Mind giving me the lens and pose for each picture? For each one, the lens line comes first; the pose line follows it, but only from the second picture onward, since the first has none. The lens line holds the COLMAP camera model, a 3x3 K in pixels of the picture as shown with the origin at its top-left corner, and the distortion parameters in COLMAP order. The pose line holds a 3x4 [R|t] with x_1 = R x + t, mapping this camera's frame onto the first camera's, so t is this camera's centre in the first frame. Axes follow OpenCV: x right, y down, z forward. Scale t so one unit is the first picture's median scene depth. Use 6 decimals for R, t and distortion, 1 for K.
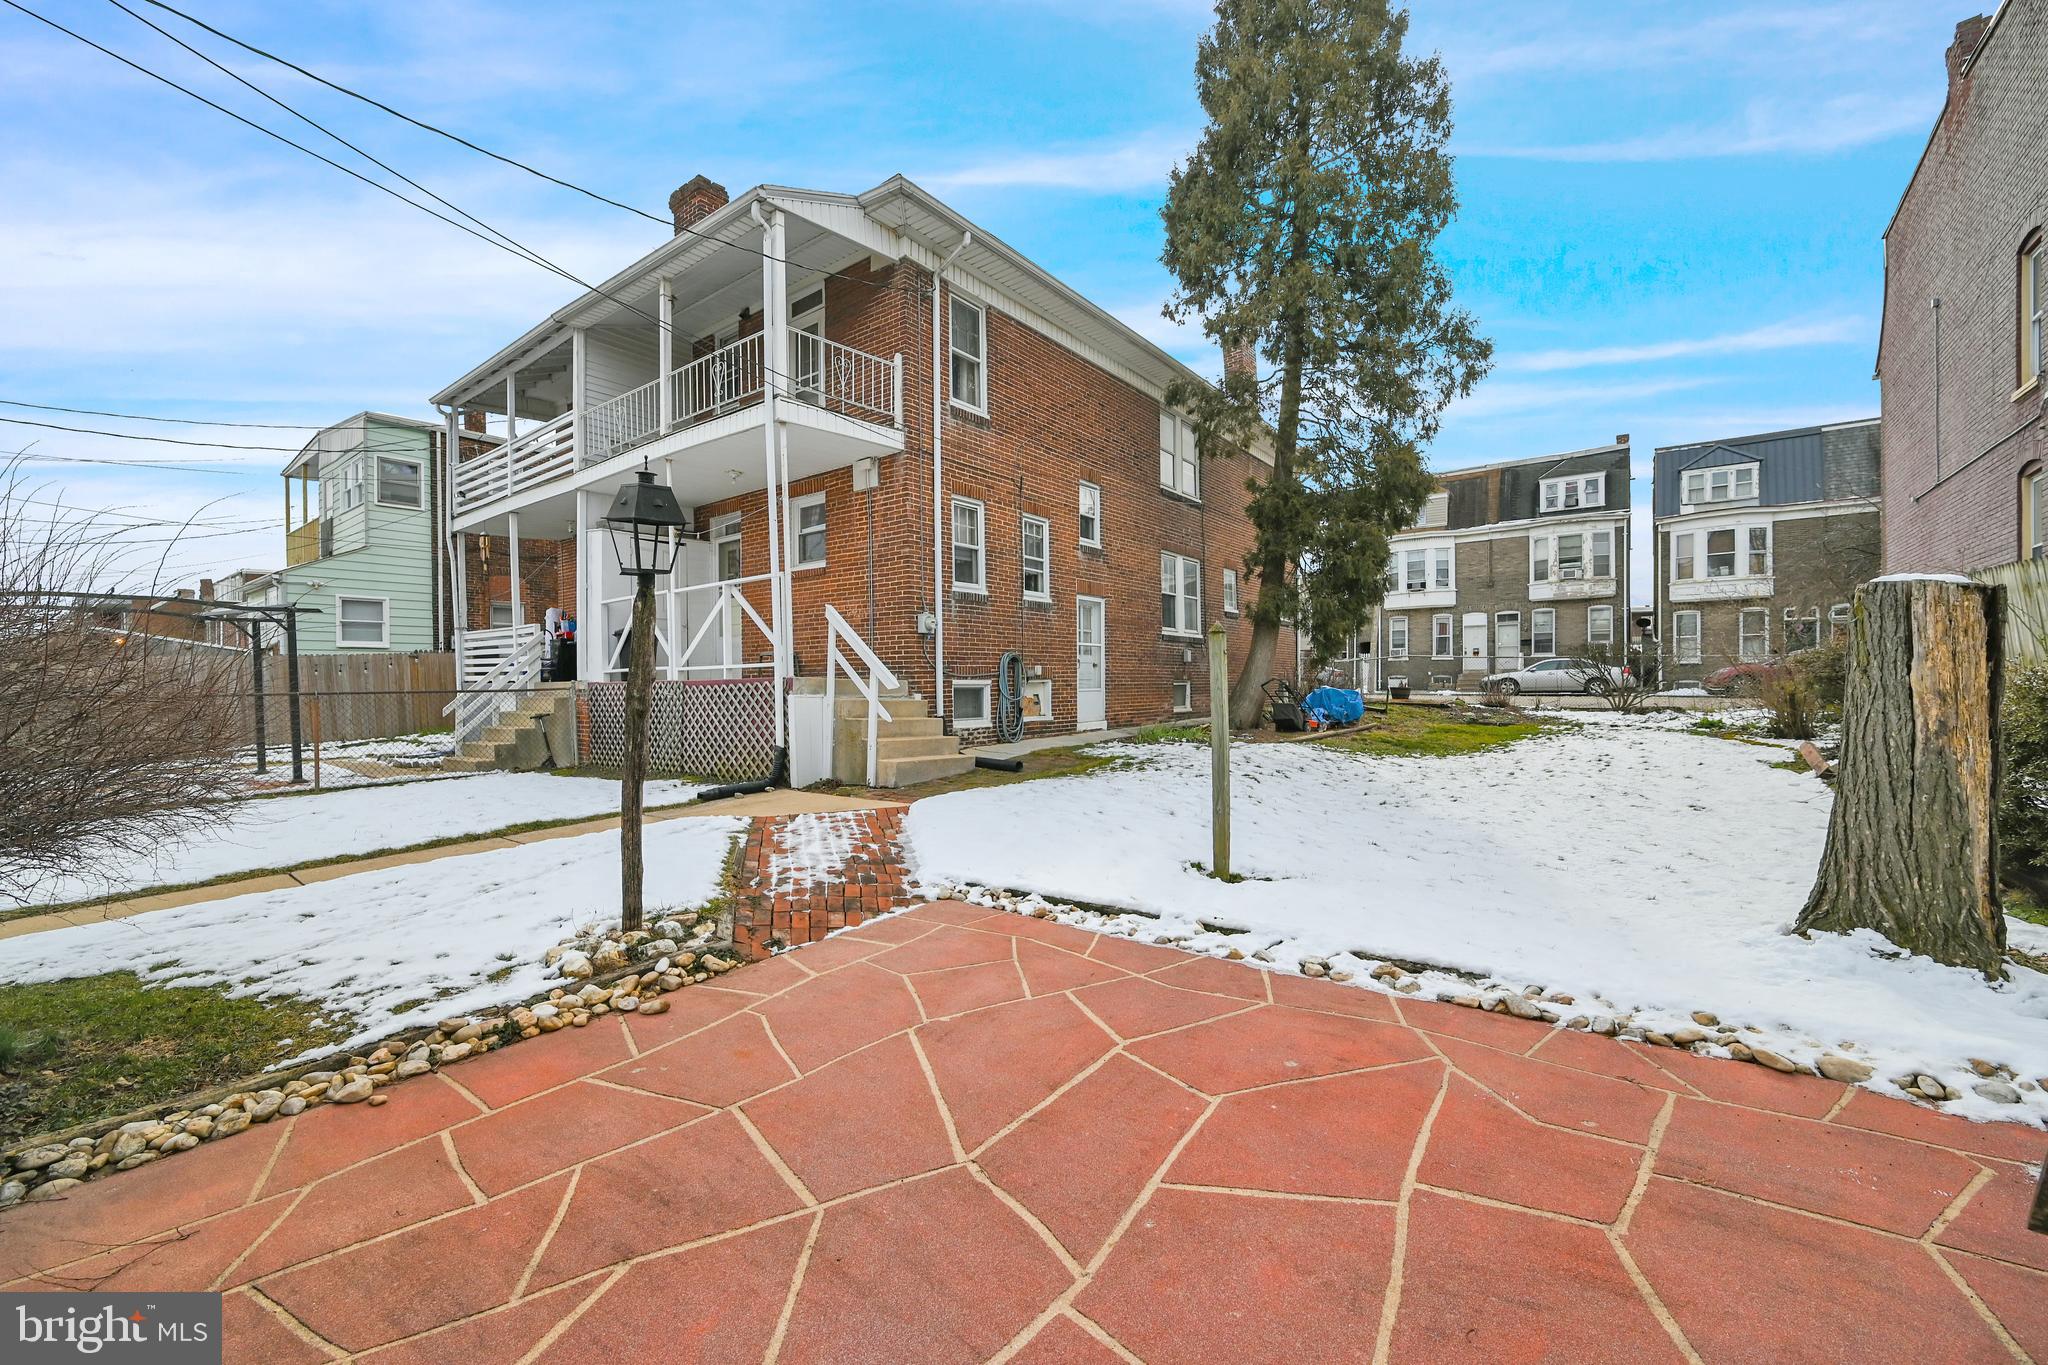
lens RADIAL K [[812.2, 0, 1012.8], [0, 812.2, 691.9], [0, 0, 1]] dist [-0.002356, 0.000110]
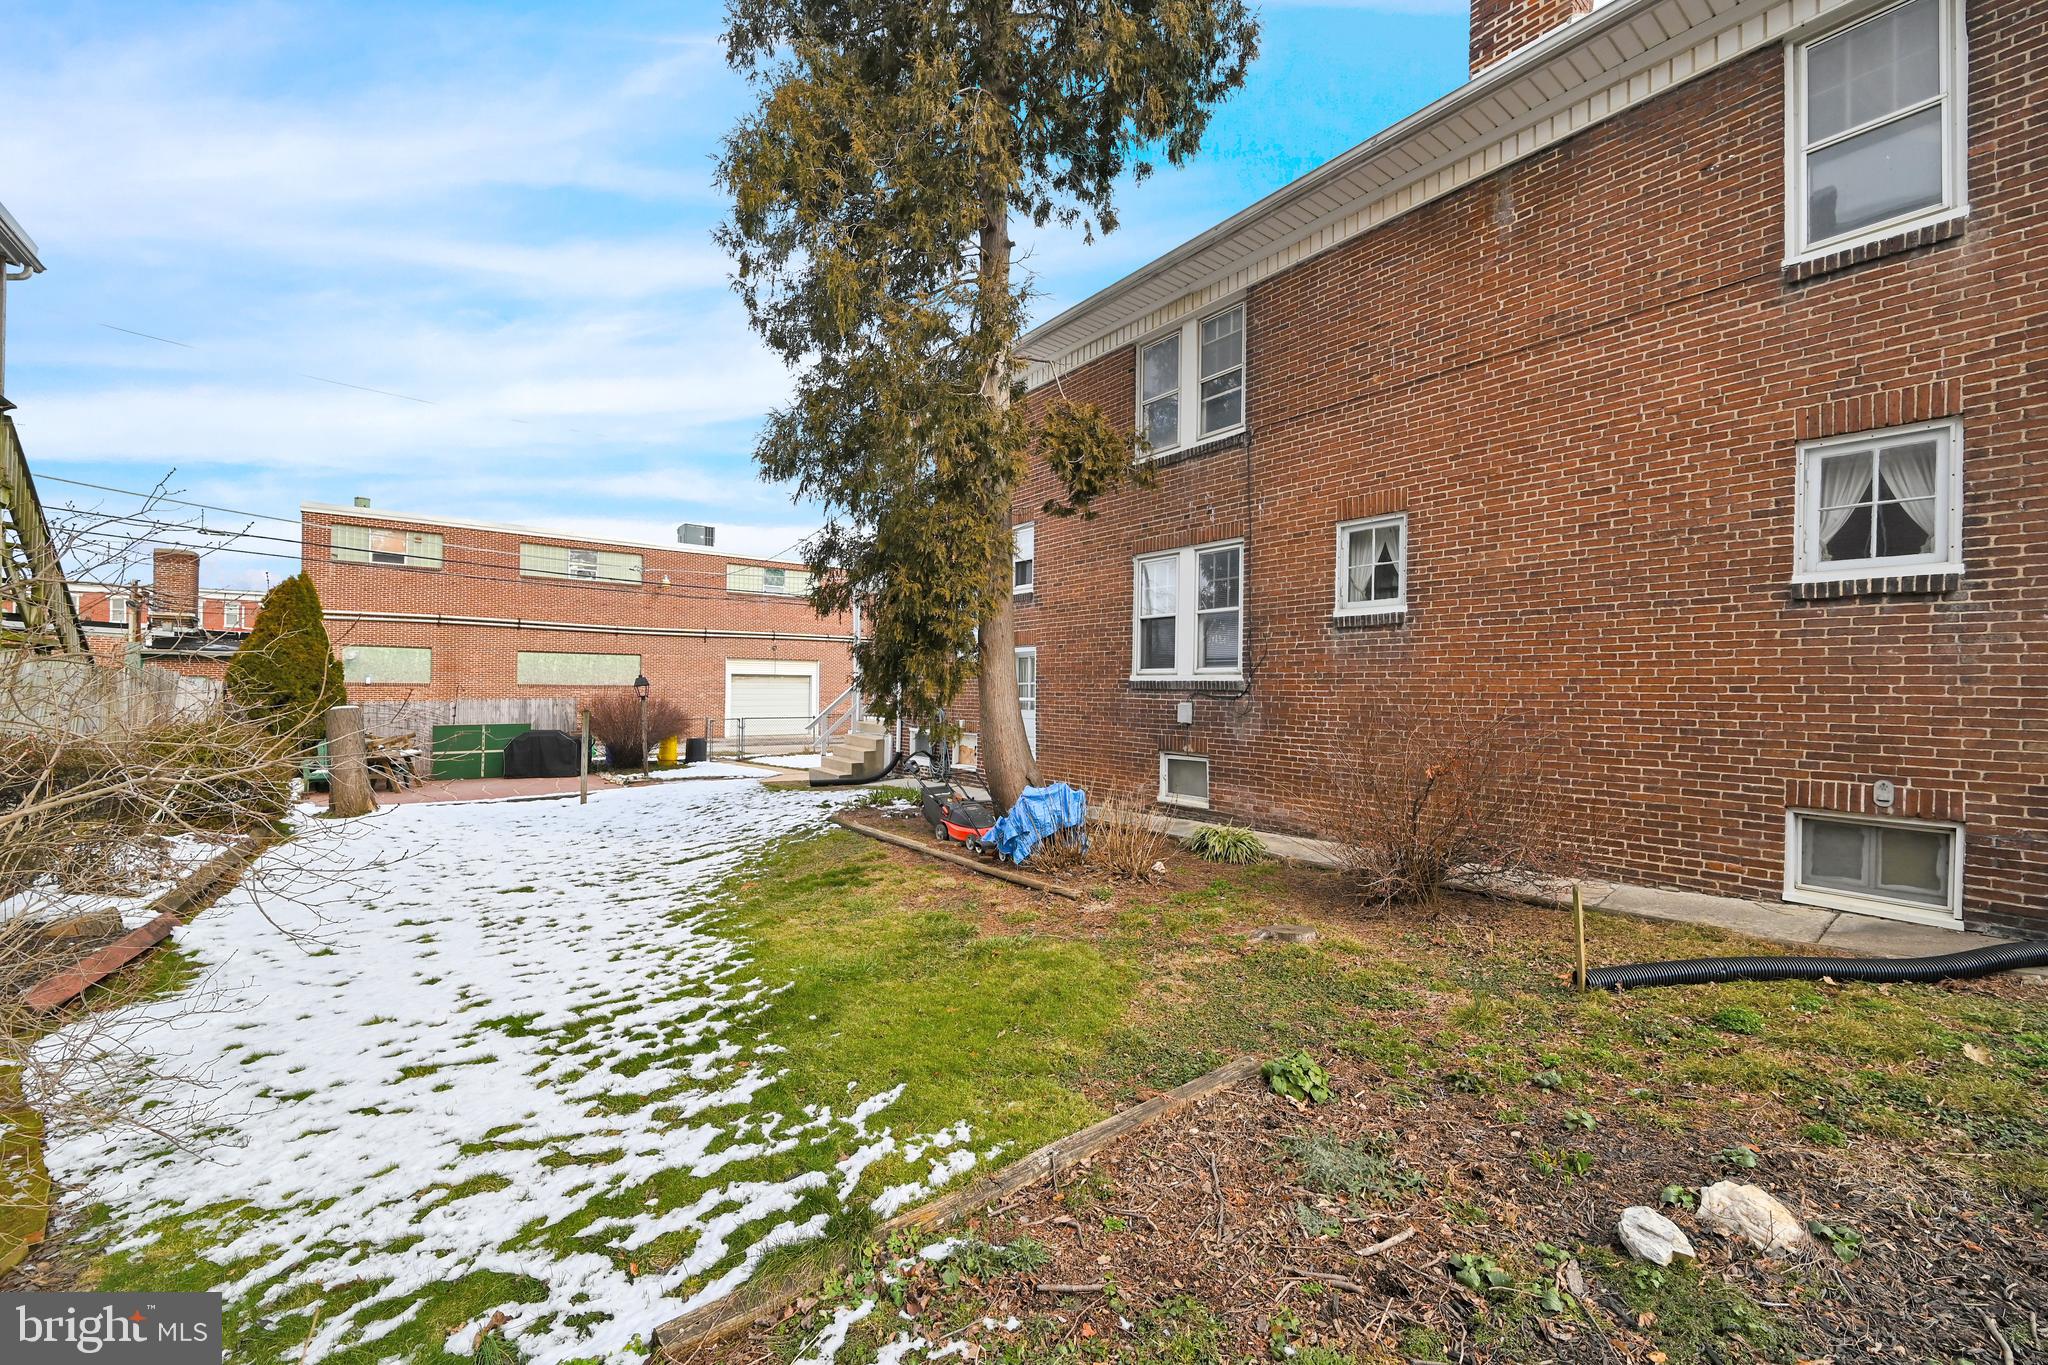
lens RADIAL K [[806.3, 0, 1025.7], [0, 806.3, 680.7], [0, 0, 1]] dist [-0.001592, 0.000087]
pose [[-0.240362, -0.001119, -0.970683, 1.025297], [-0.019519, 0.999803, 0.003681, -0.085156], [0.970487, 0.019832, -0.240336, 1.281269]]
